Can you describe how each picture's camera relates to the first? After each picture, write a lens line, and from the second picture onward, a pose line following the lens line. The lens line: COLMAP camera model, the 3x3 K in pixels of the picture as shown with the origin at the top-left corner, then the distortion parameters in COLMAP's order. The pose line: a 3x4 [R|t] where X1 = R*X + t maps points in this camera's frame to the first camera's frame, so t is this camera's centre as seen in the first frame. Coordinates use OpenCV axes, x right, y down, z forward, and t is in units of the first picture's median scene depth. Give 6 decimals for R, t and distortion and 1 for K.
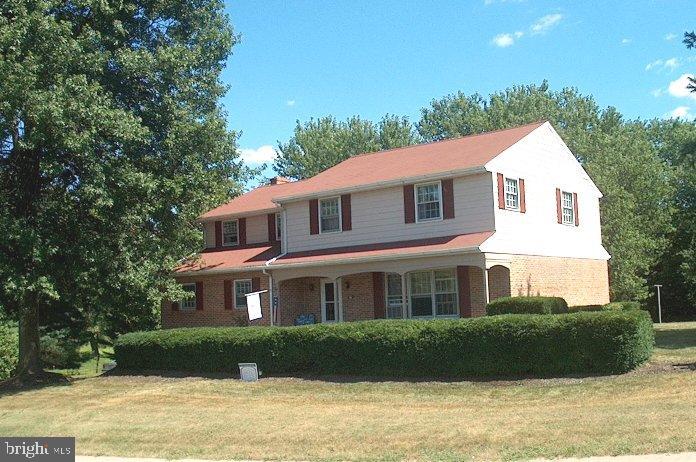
lens RADIAL K [[875.1, 0, 348.0], [0, 875.1, 231.0], [0, 0, 1]] dist [-0.155649, 0.028362]
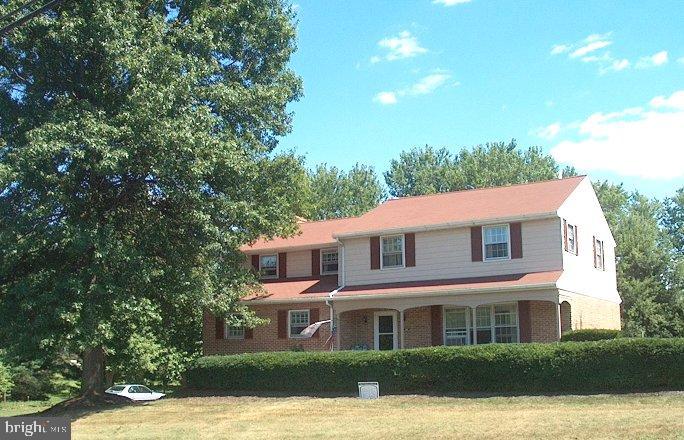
lens RADIAL K [[877.2, 0, 342.0], [0, 877.2, 220.0], [0, 0, 1]] dist [-0.157689, 0.055108]
pose [[0.991465, 0.047048, 0.121588, -0.218990], [-0.038344, 0.996597, -0.072965, 0.024321], [-0.124607, 0.067680, 0.989895, -0.060594]]
